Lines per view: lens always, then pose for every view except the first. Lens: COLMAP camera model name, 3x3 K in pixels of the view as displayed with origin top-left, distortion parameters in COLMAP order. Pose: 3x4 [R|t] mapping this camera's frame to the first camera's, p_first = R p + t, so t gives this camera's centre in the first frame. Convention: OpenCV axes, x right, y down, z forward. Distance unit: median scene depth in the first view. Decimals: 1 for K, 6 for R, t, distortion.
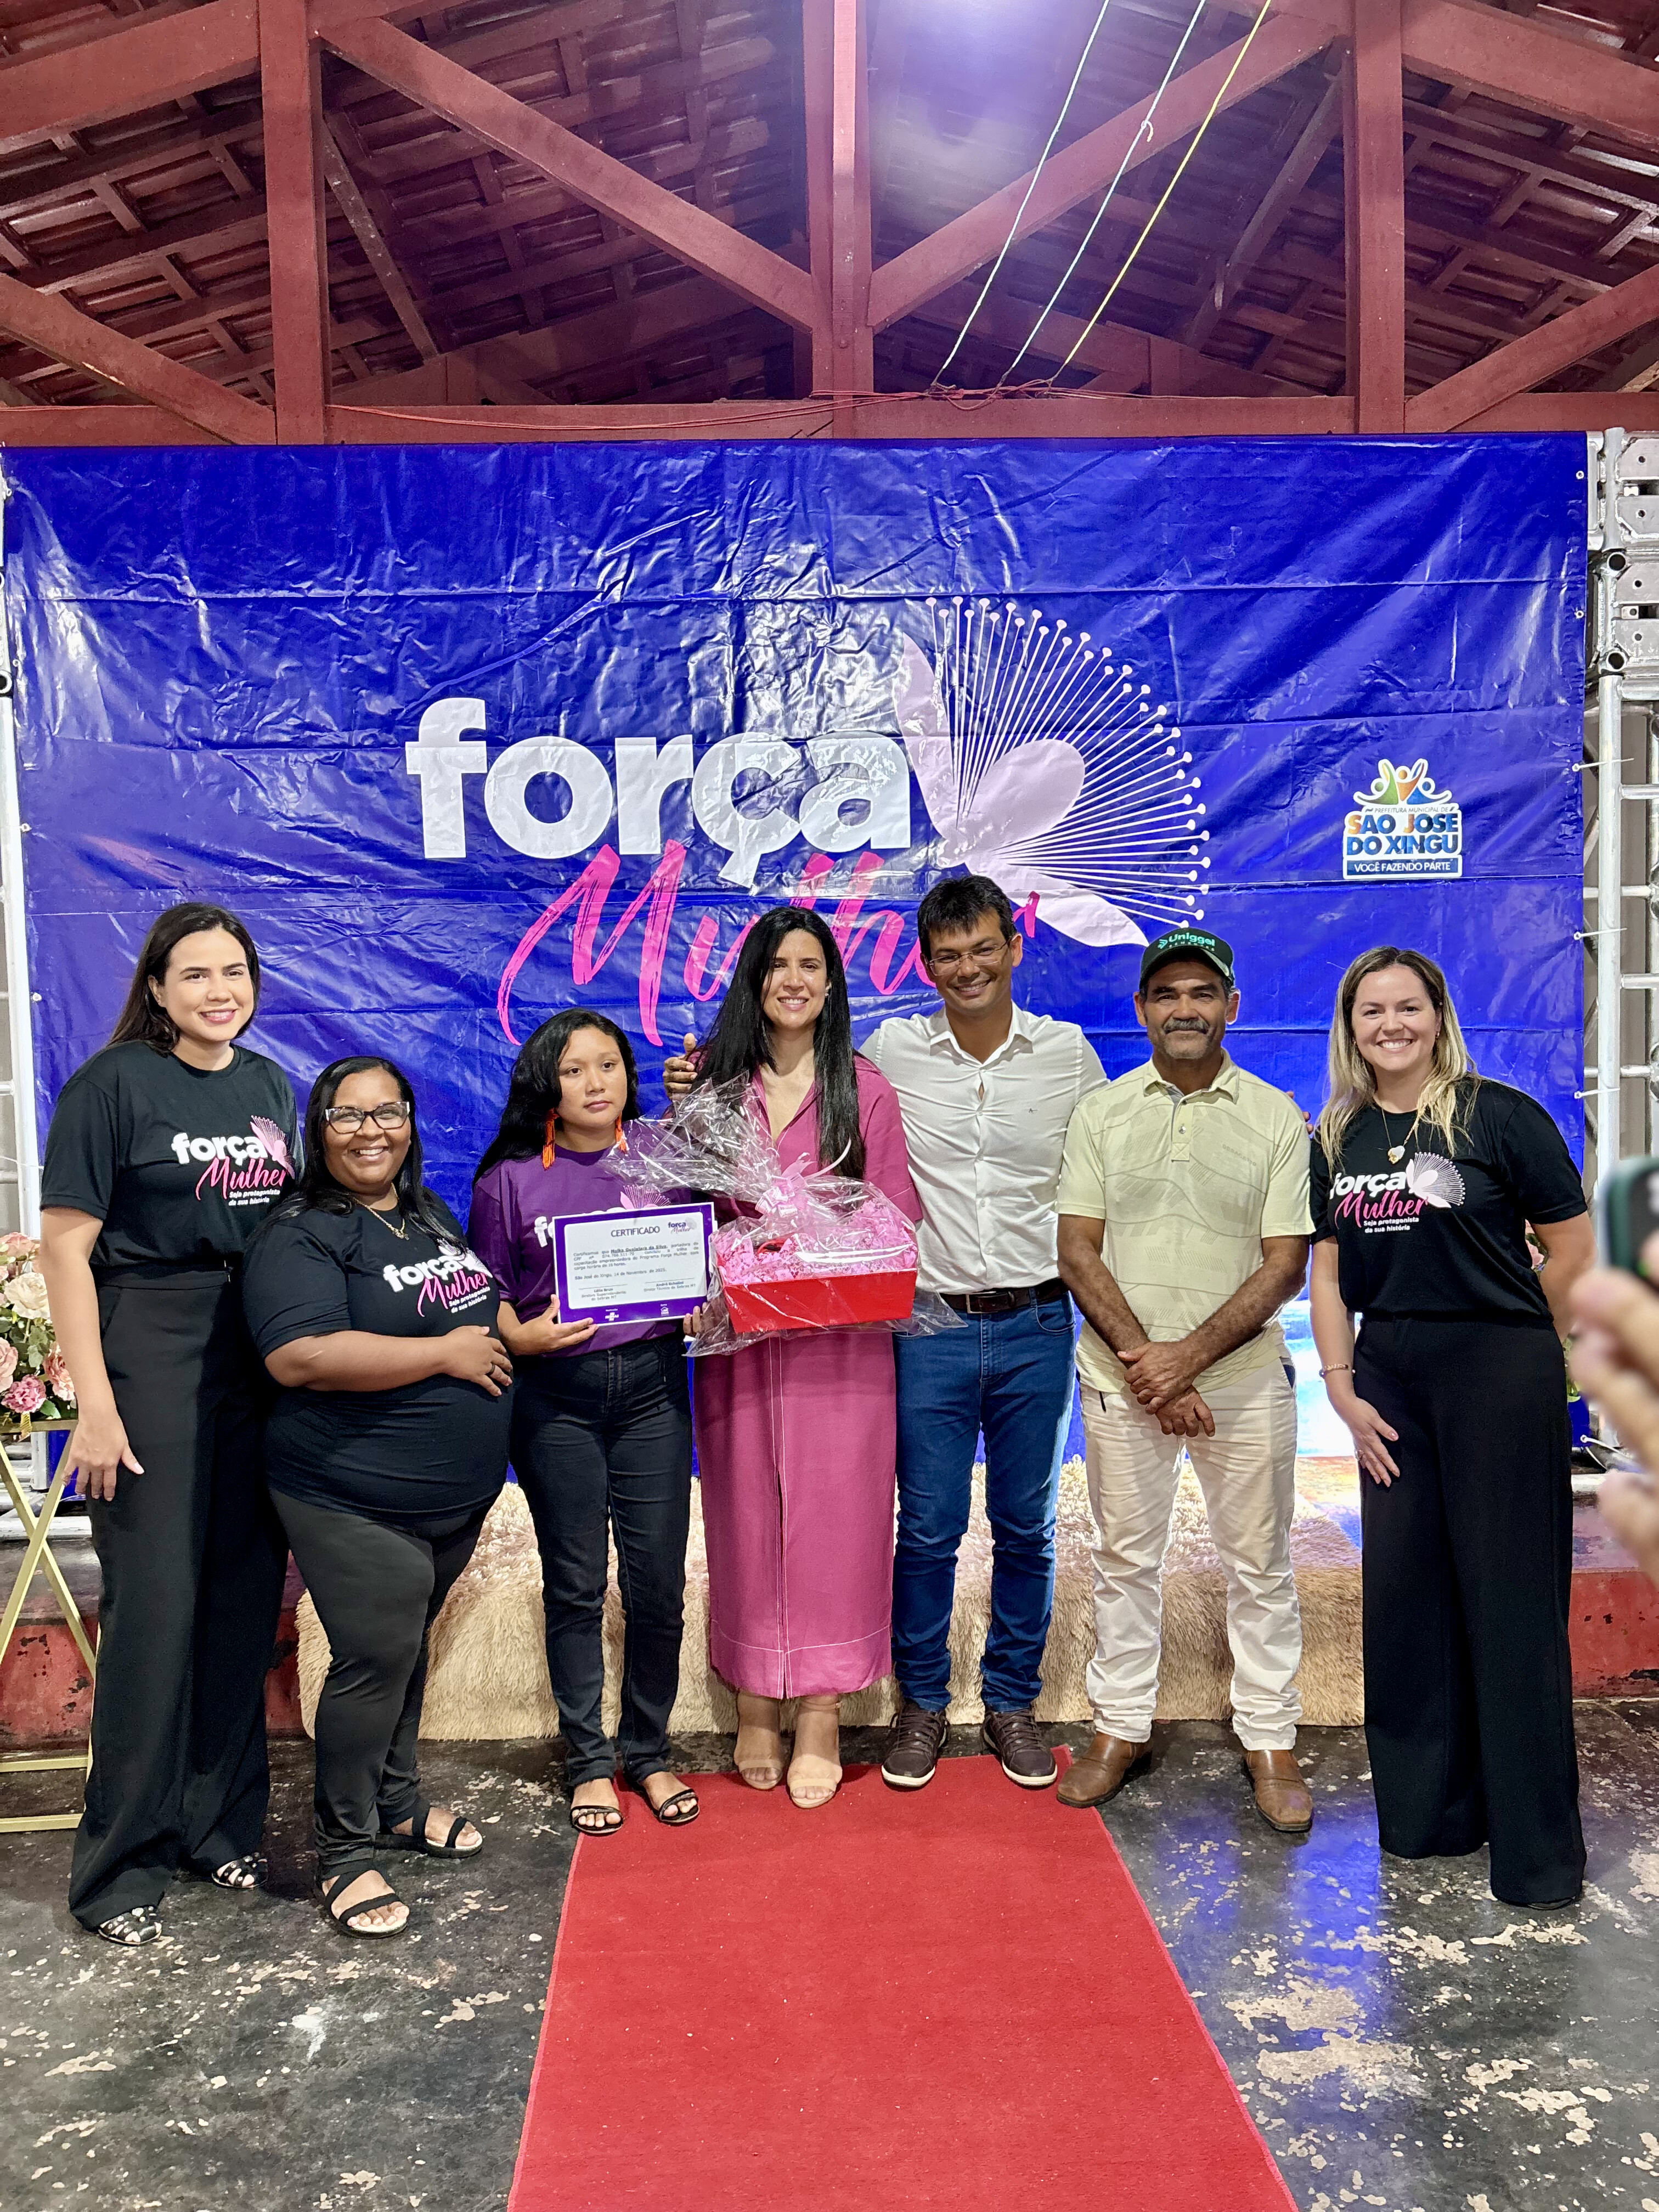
lens RADIAL K [[1667.8, 0, 829.5], [0, 1667.8, 1106.0], [0, 0, 1]] dist [0.034932, -0.053861]
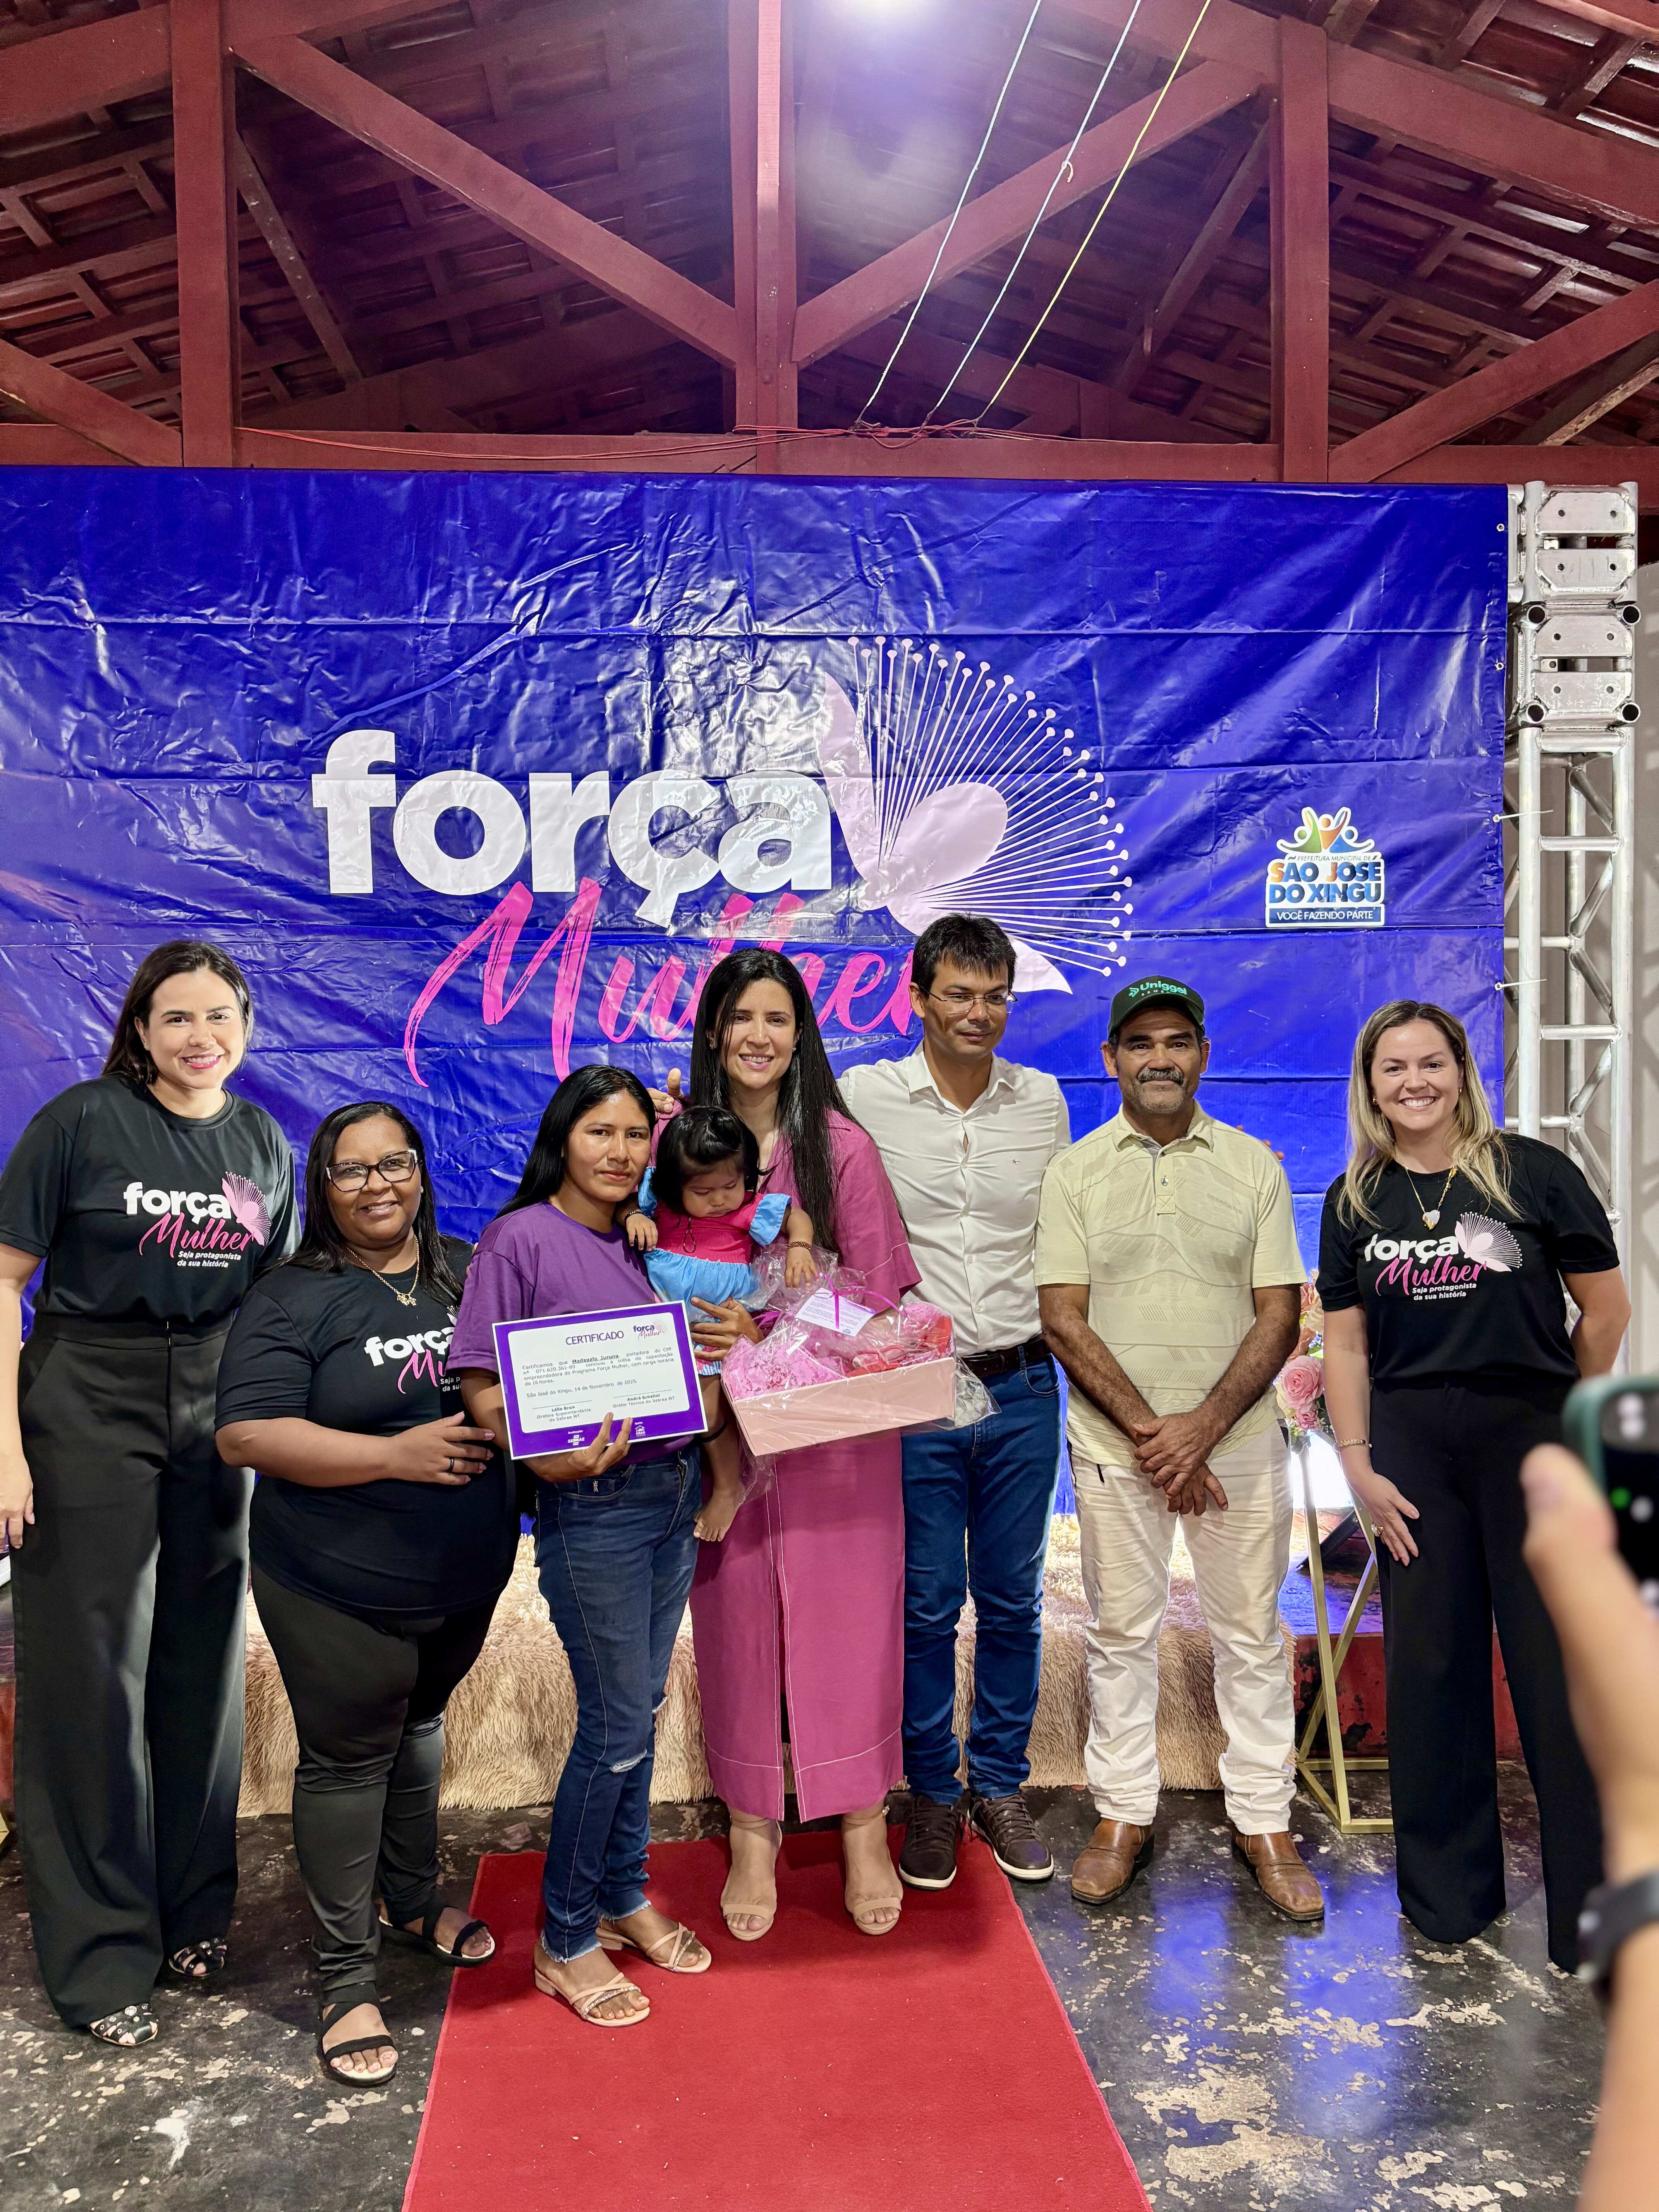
lens RADIAL K [[1673.3, 0, 832.2], [0, 1673.3, 1108.9], [0, 0, 1]] dist [0.035699, -0.054720]
pose [[0.999180, 0.008106, 0.039665, 0.011307], [-0.007381, 0.999804, -0.018393, -0.007517], [-0.039806, 0.018085, 0.999044, 0.017659]]
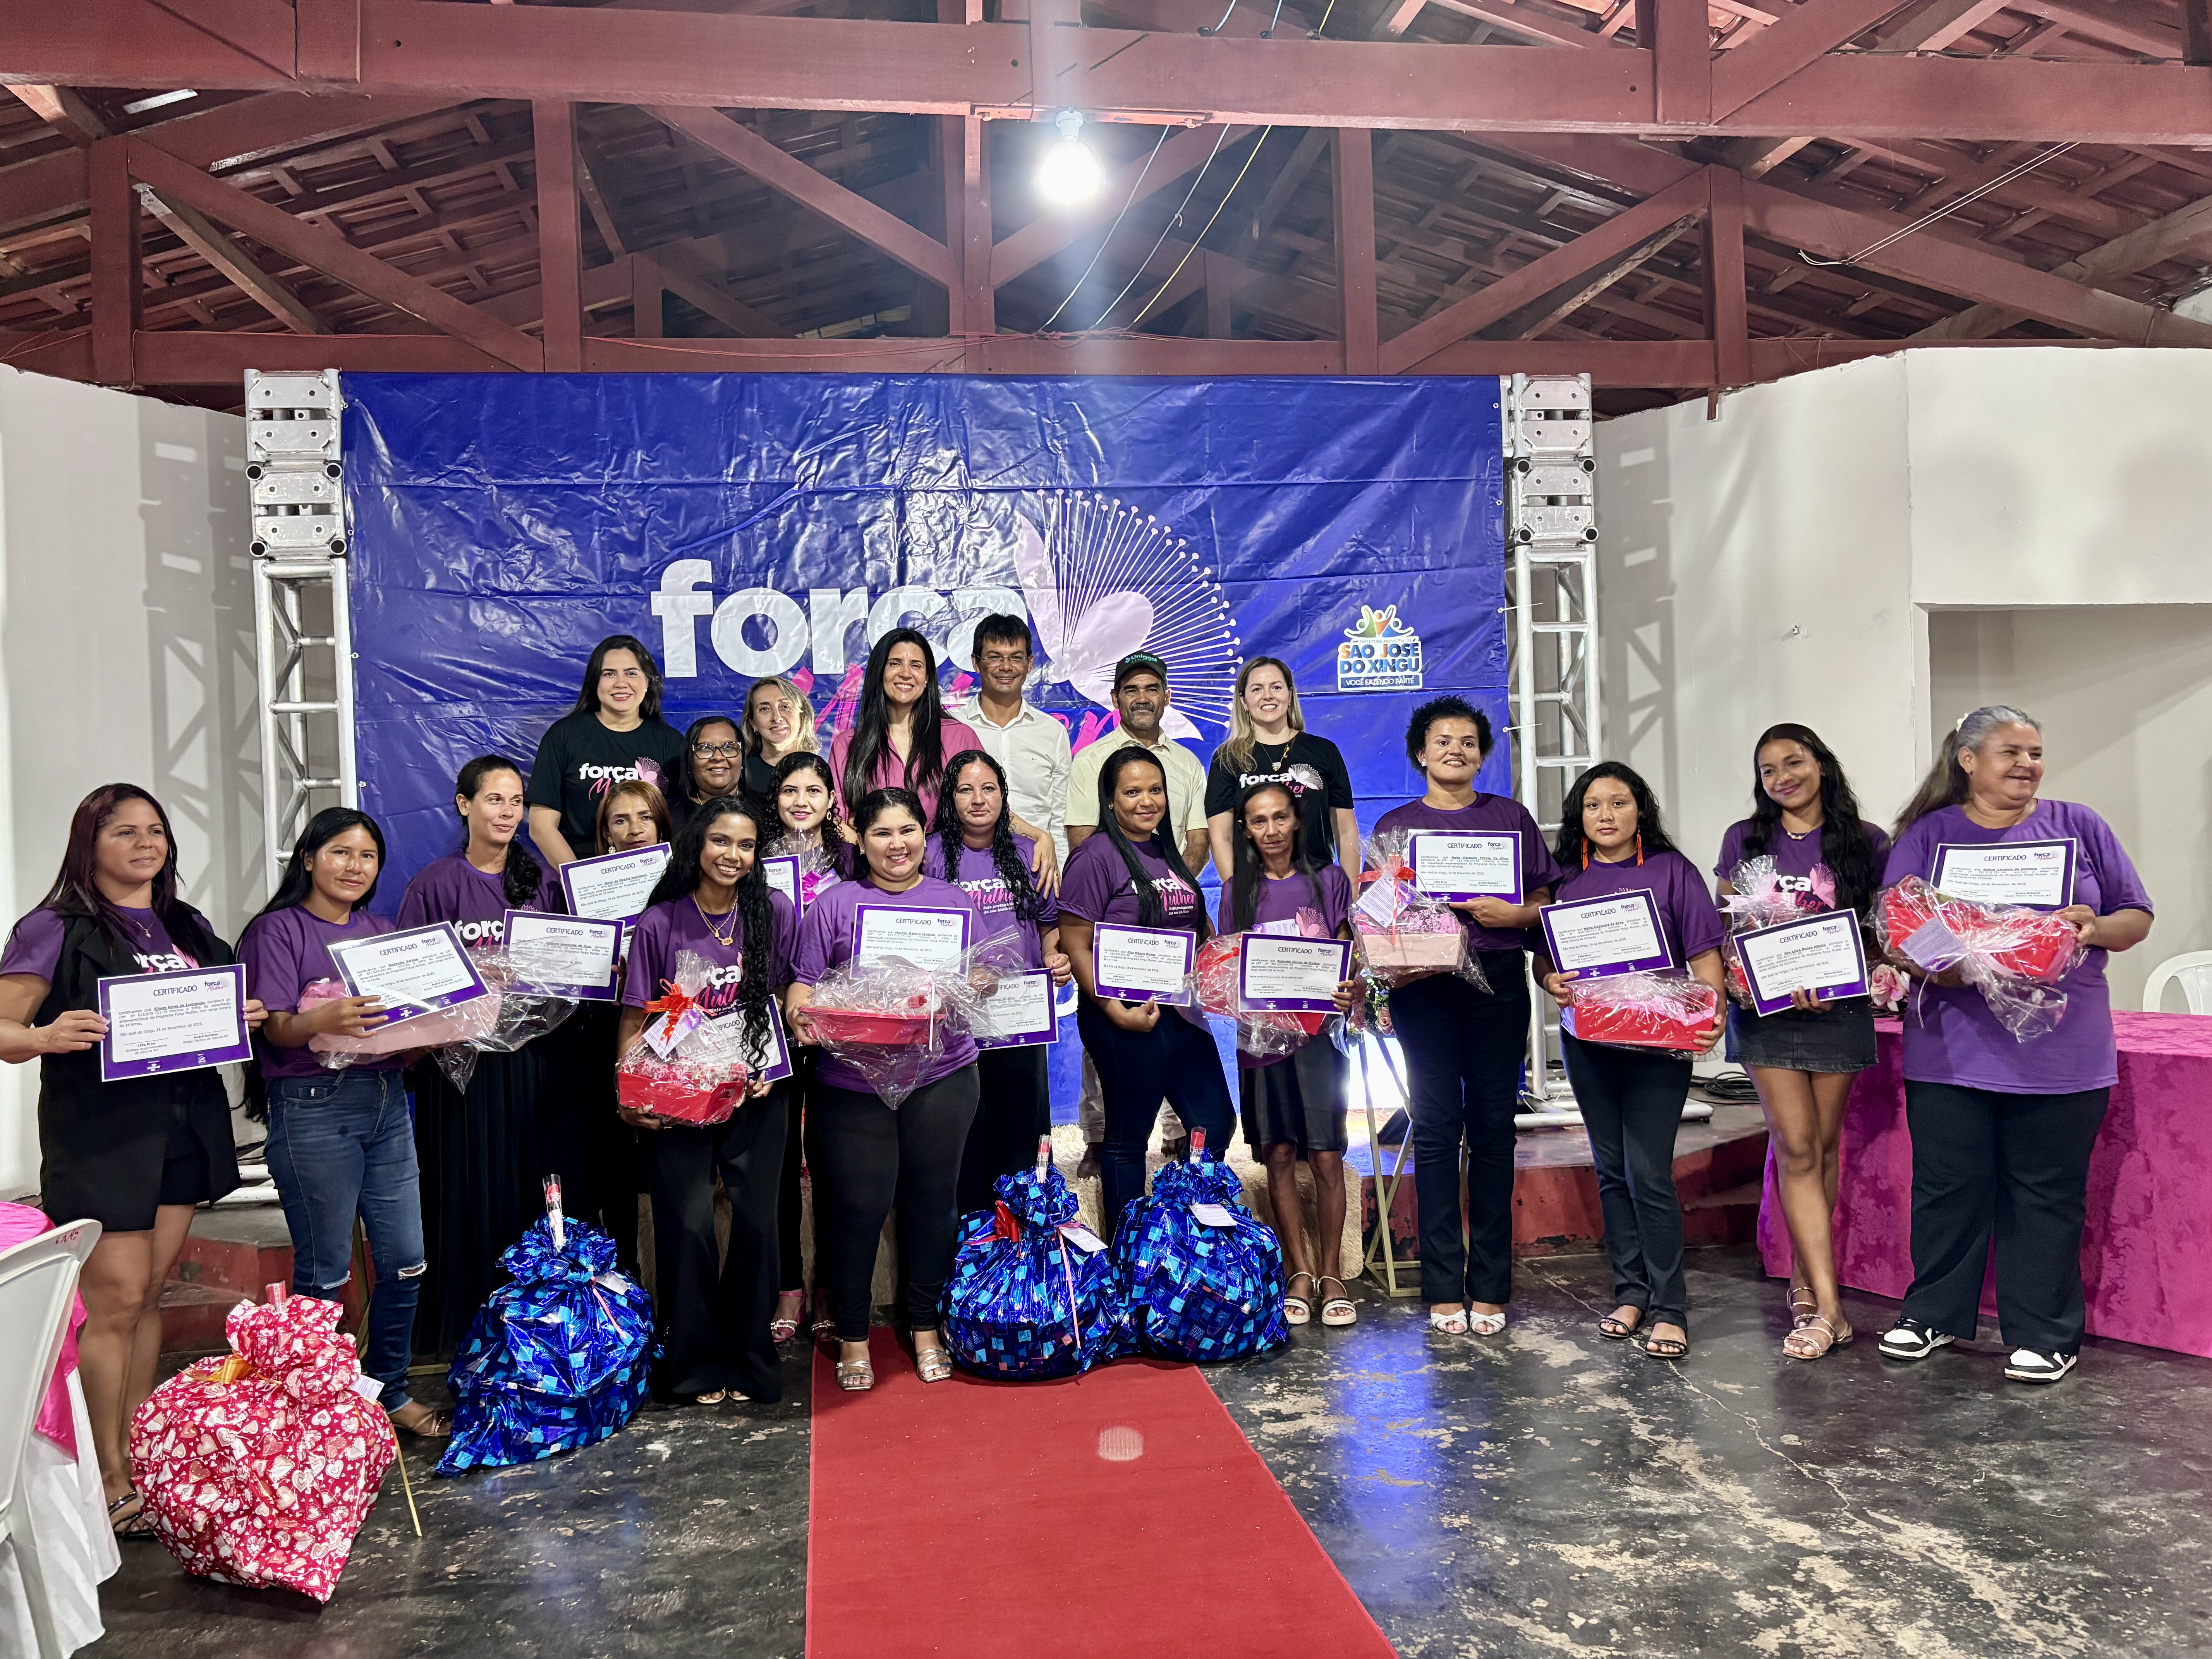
lens RADIAL K [[1673.2, 0, 1107.9], [0, 1673.2, 801.7], [0, 0, 1]] dist [0.089078, -0.143080]
pose [[0.994163, -0.010962, 0.107335, -0.035750], [0.016418, 0.998610, -0.050079, 0.024116], [-0.106637, 0.051549, 0.992961, -0.369319]]
